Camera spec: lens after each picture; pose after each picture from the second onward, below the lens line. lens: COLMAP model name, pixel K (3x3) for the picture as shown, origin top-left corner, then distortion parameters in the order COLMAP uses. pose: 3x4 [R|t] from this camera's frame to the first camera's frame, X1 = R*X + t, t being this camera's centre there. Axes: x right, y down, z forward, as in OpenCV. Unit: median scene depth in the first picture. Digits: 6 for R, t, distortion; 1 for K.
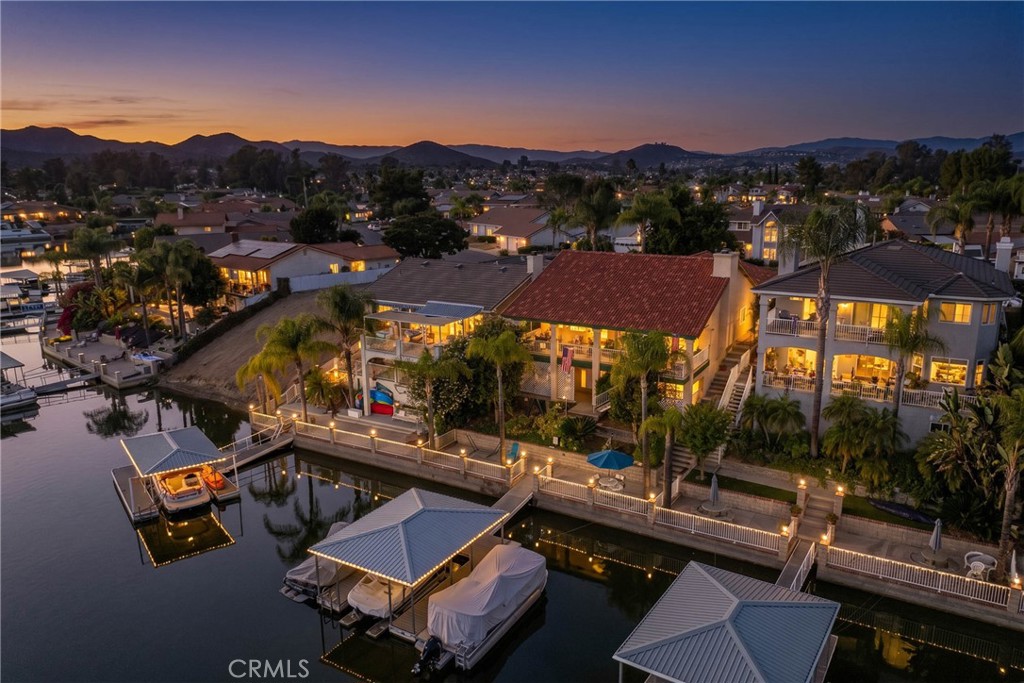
lens RADIAL K [[721.0, 0, 517.8], [0, 721.0, 341.8], [0, 0, 1]] dist [-0.041197, 0.002025]
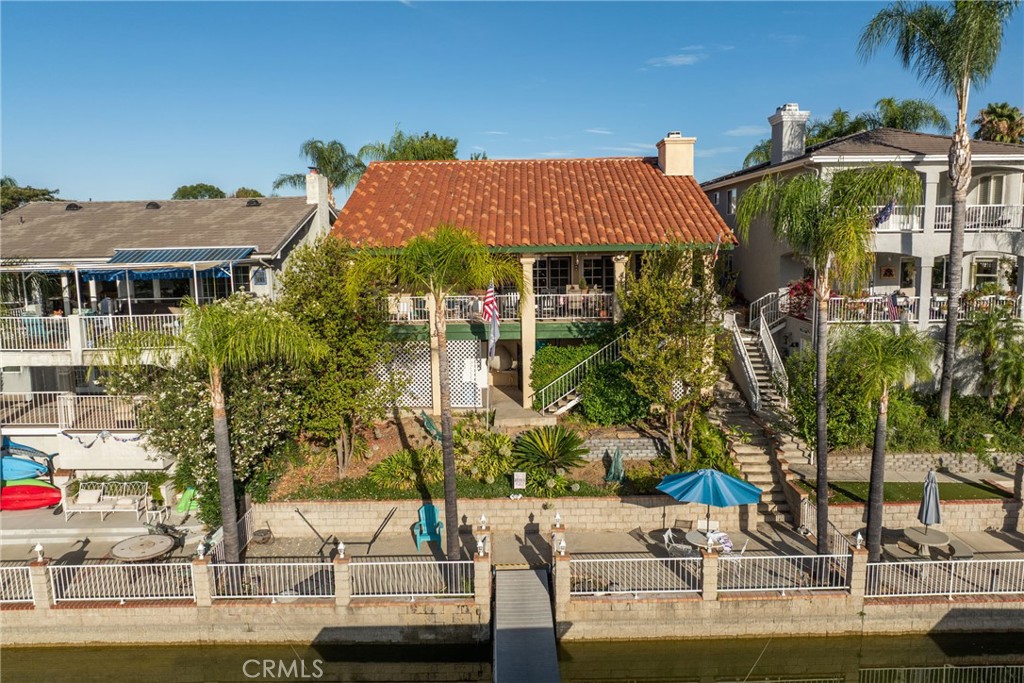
lens RADIAL K [[721.0, 0, 517.8], [0, 721.0, 341.8], [0, 0, 1]] dist [-0.041197, 0.002025]
pose [[0.850719, -0.076474, 0.520027, -0.182532], [0.121877, 0.991095, -0.053631, 0.073228], [-0.511295, 0.109004, 0.852464, 0.596374]]
